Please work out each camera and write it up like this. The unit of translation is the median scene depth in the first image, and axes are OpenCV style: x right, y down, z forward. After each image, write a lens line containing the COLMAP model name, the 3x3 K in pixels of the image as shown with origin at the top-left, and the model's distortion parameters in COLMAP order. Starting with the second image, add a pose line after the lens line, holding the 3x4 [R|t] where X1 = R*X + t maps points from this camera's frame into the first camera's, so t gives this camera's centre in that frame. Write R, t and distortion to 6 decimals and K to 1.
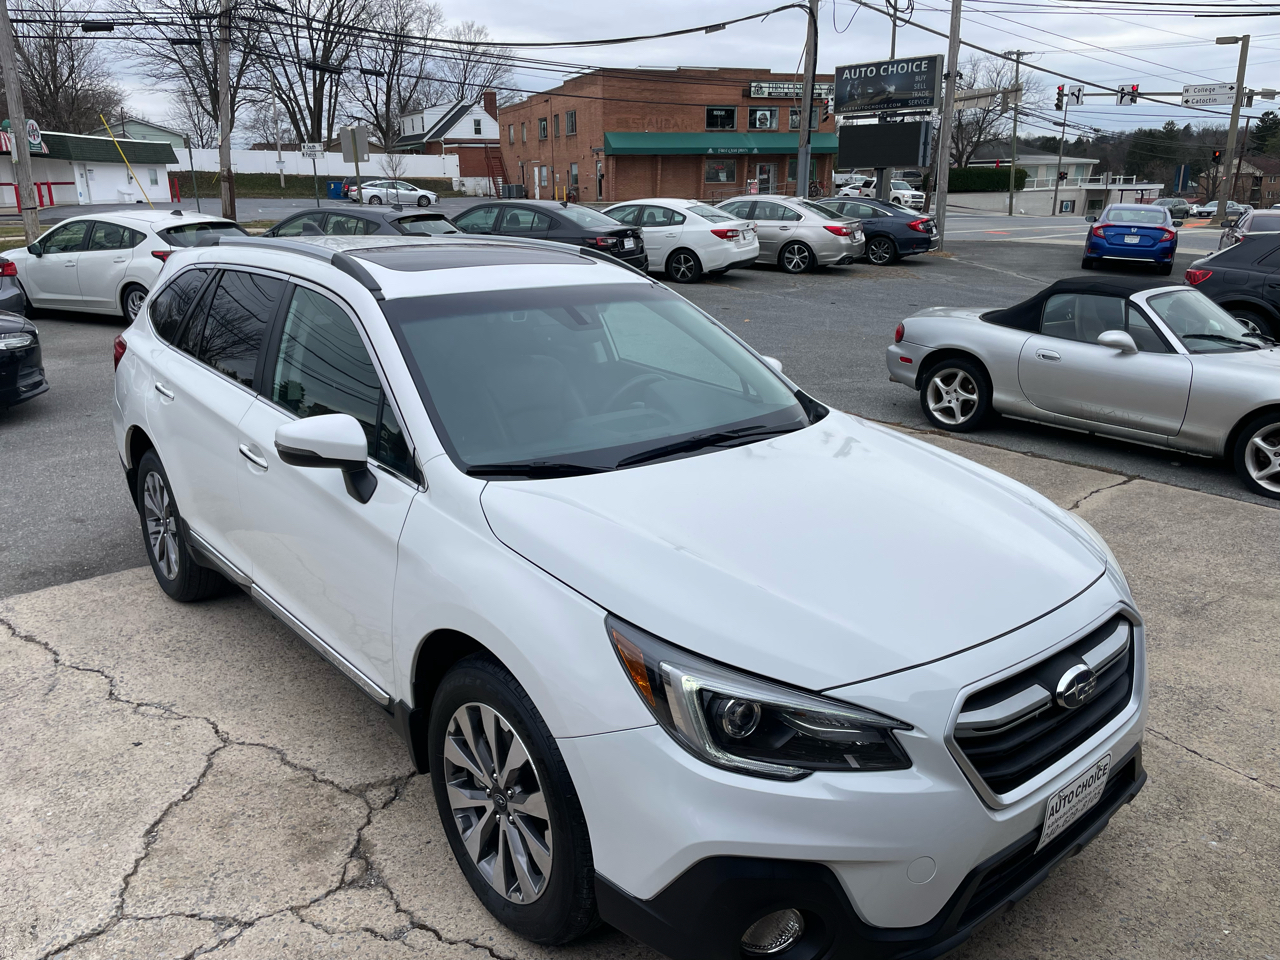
lens RADIAL K [[966.8, 0, 626.5], [0, 966.8, 477.8], [0, 0, 1]] dist [0.092501, -0.121754]
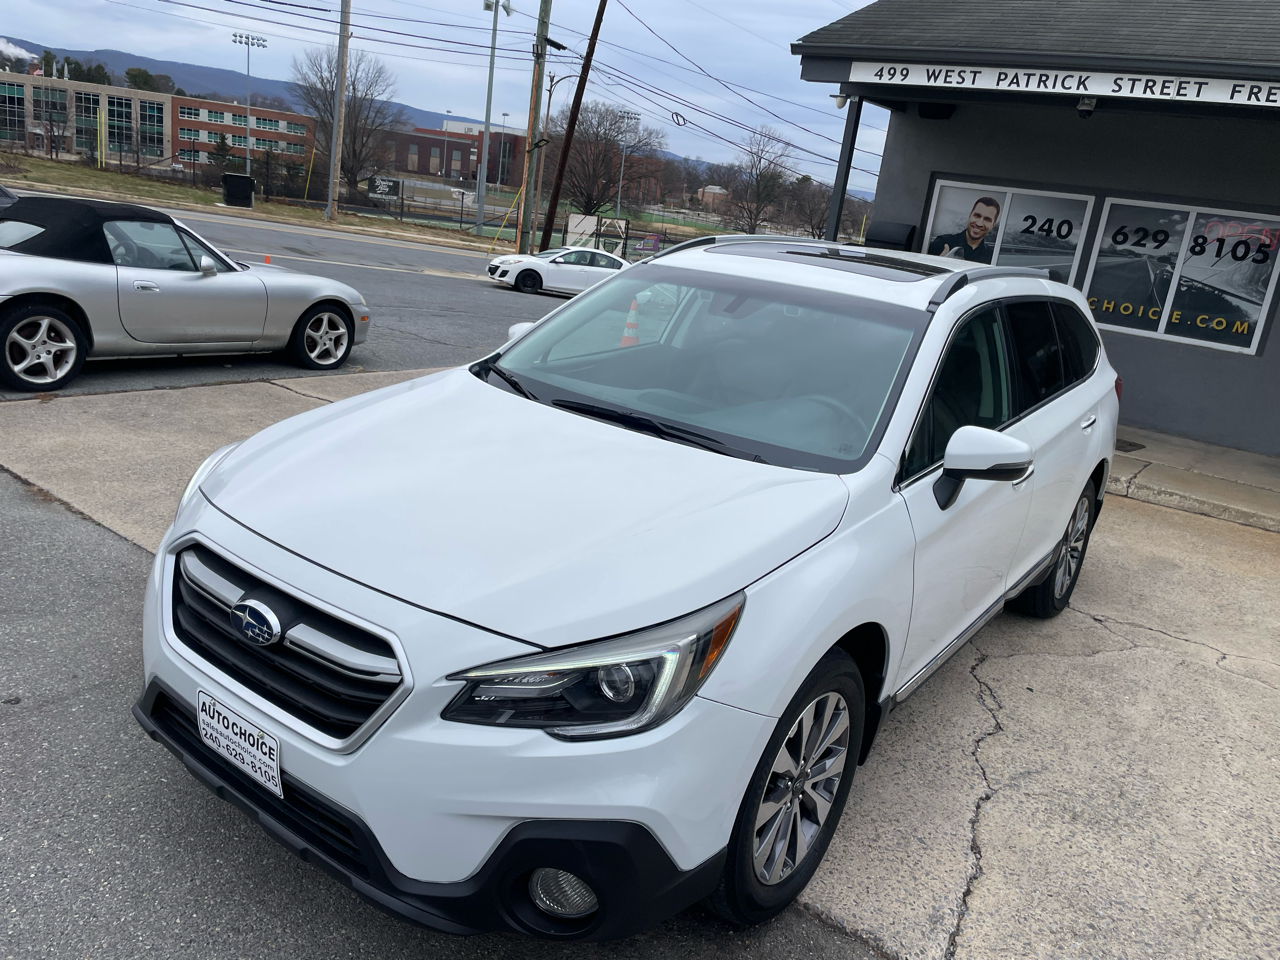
lens RADIAL K [[966.8, 0, 642.0], [0, 966.8, 461.3], [0, 0, 1]] dist [0.092501, -0.121754]
pose [[-0.265648, -0.284208, 0.921226, -0.164227], [0.152976, 0.931026, 0.331344, -0.053162], [-0.951856, 0.228947, -0.203848, 0.193201]]
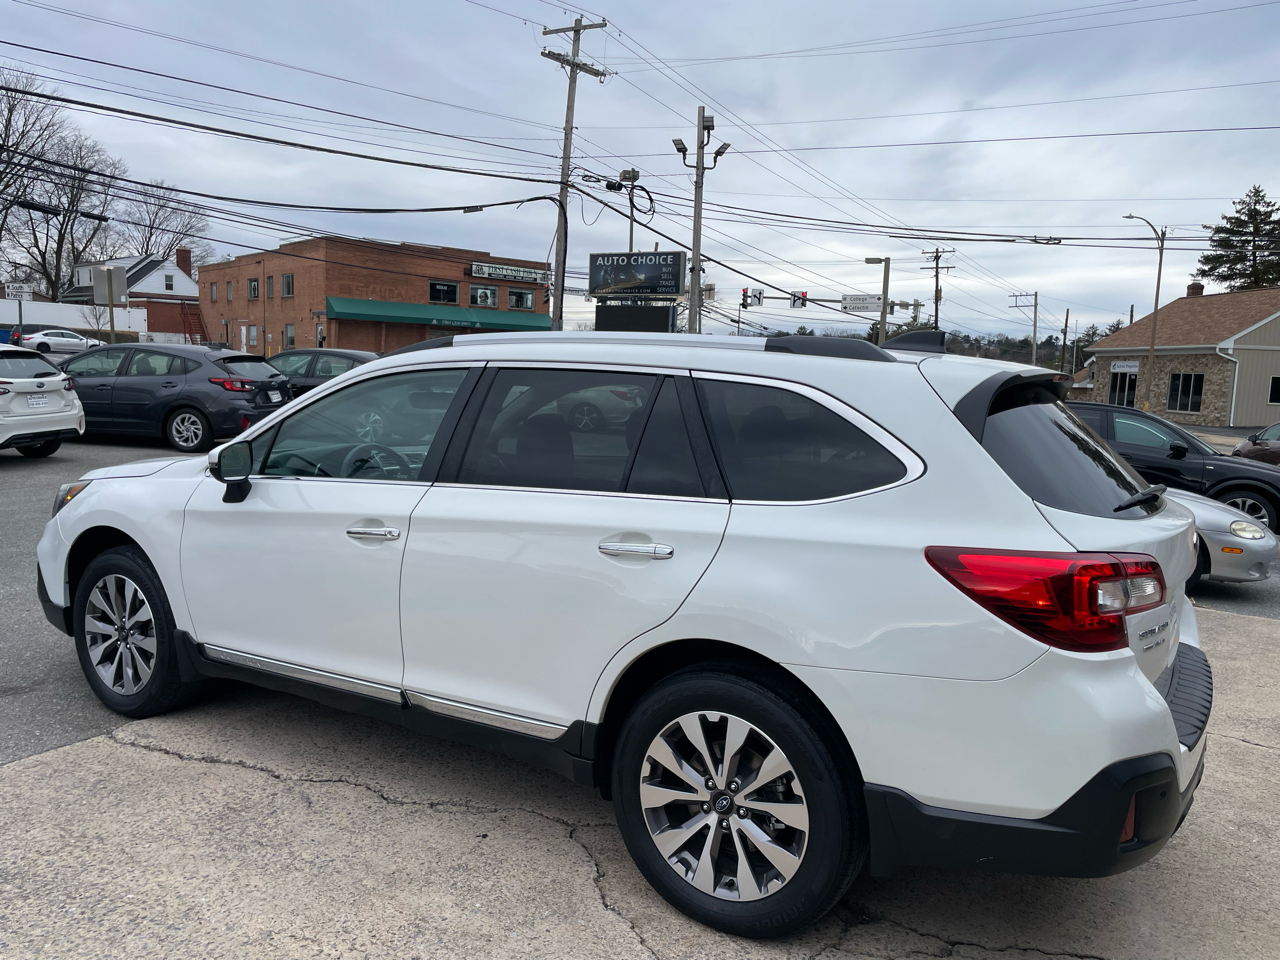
lens RADIAL K [[966.8, 0, 630.0], [0, 966.8, 484.4], [0, 0, 1]] dist [0.092501, -0.121754]
pose [[0.949740, 0.009717, 0.312889, -0.078409], [0.041962, 0.986546, -0.158008, 0.011120], [-0.310215, 0.163196, 0.936554, 0.003851]]
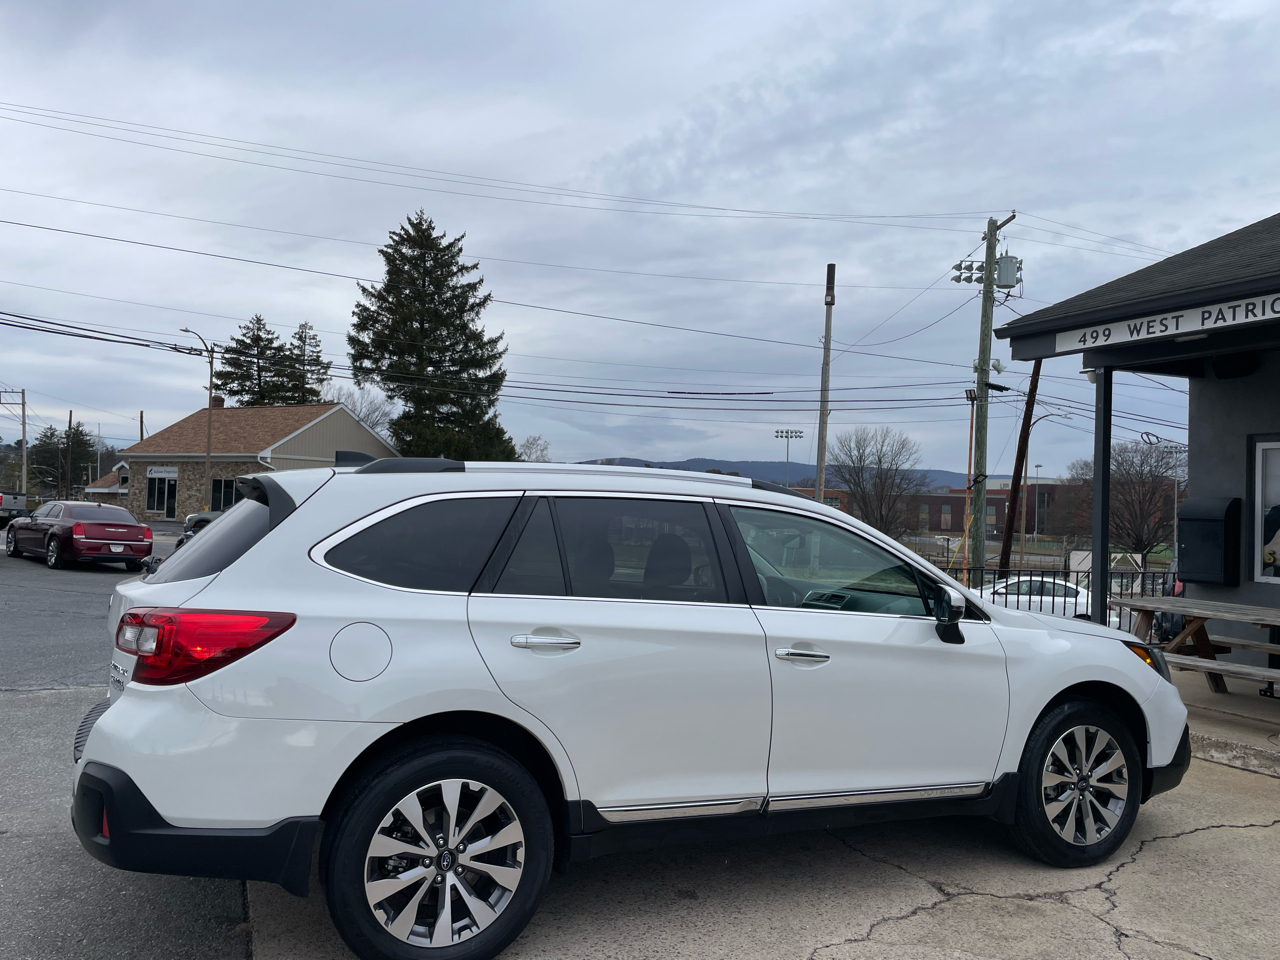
lens RADIAL K [[966.8, 0, 635.1], [0, 966.8, 482.0], [0, 0, 1]] dist [0.092501, -0.121754]
pose [[0.266410, 0.042337, 0.962930, -0.175692], [0.242119, 0.964062, -0.109373, -0.015928], [-0.932955, 0.262282, 0.246585, 0.101506]]
